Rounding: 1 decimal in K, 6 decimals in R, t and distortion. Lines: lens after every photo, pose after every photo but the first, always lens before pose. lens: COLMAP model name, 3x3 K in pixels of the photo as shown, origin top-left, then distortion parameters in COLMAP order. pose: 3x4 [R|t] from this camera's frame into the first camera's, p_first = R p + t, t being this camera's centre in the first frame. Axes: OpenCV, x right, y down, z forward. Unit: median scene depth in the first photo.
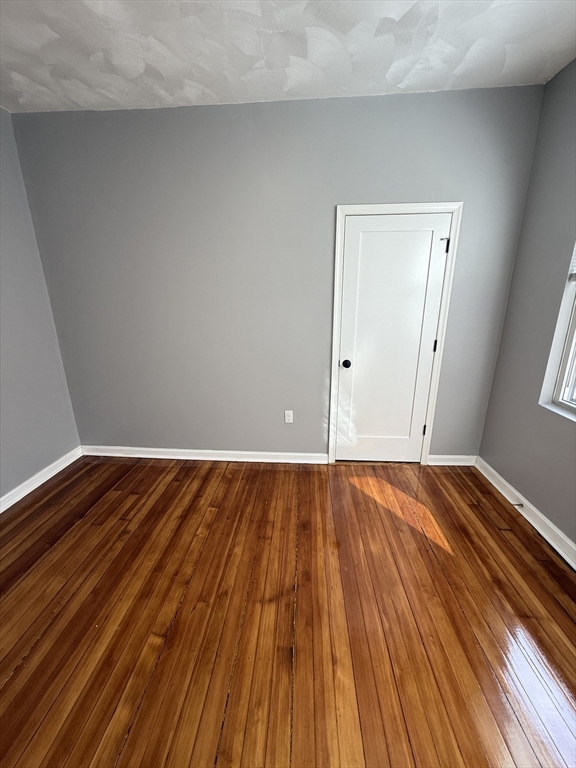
lens RADIAL K [[305.0, 0, 288.4], [0, 305.0, 382.3], [0, 0, 1]] dist [0.000168, -0.000465]
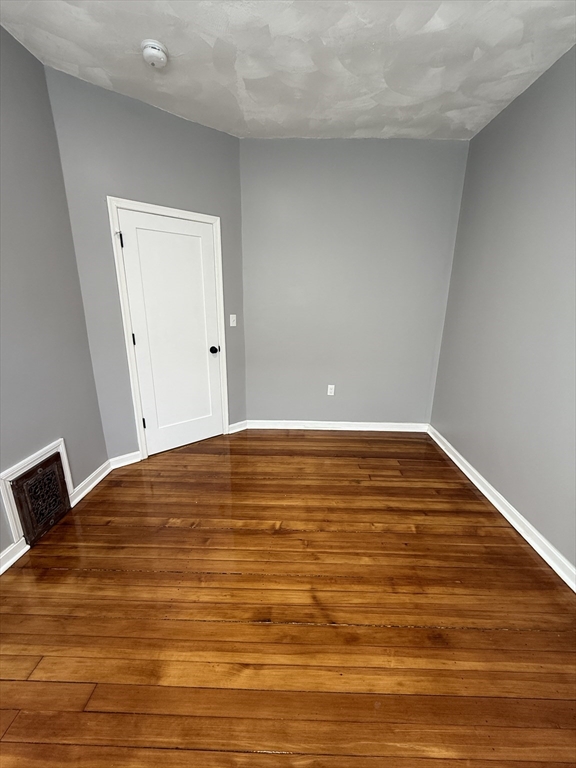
lens RADIAL K [[305.0, 0, 288.4], [0, 305.0, 382.3], [0, 0, 1]] dist [0.000168, -0.000465]
pose [[0.027620, 0.269268, -0.962669, 0.537953], [-0.280780, 0.926355, 0.251055, -0.113086], [0.959375, 0.263364, 0.101191, 0.495889]]
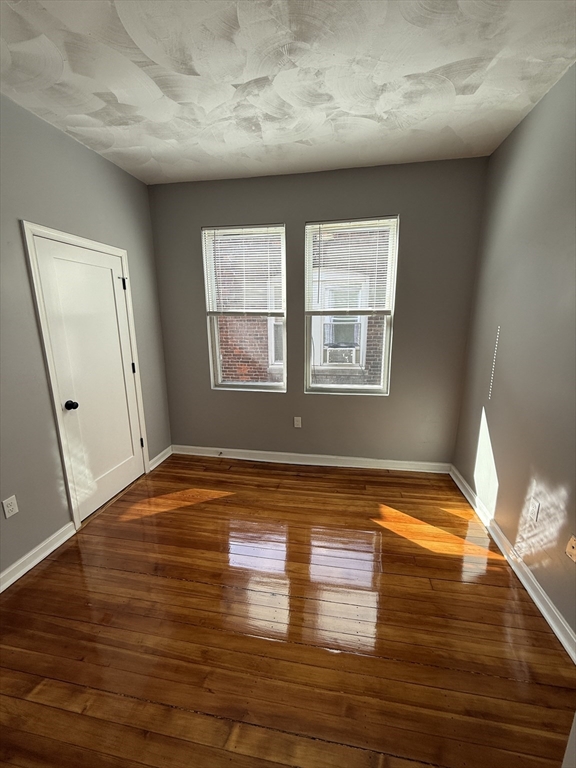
lens RADIAL K [[303.4, 0, 289.4], [0, 303.4, 381.1], [0, 0, 1]] dist [0.000575, 0.000138]
pose [[0.120099, -0.201784, 0.972039, -0.706960], [0.274951, 0.947586, 0.162736, -0.120396], [-0.953928, 0.247719, 0.169285, 0.322840]]
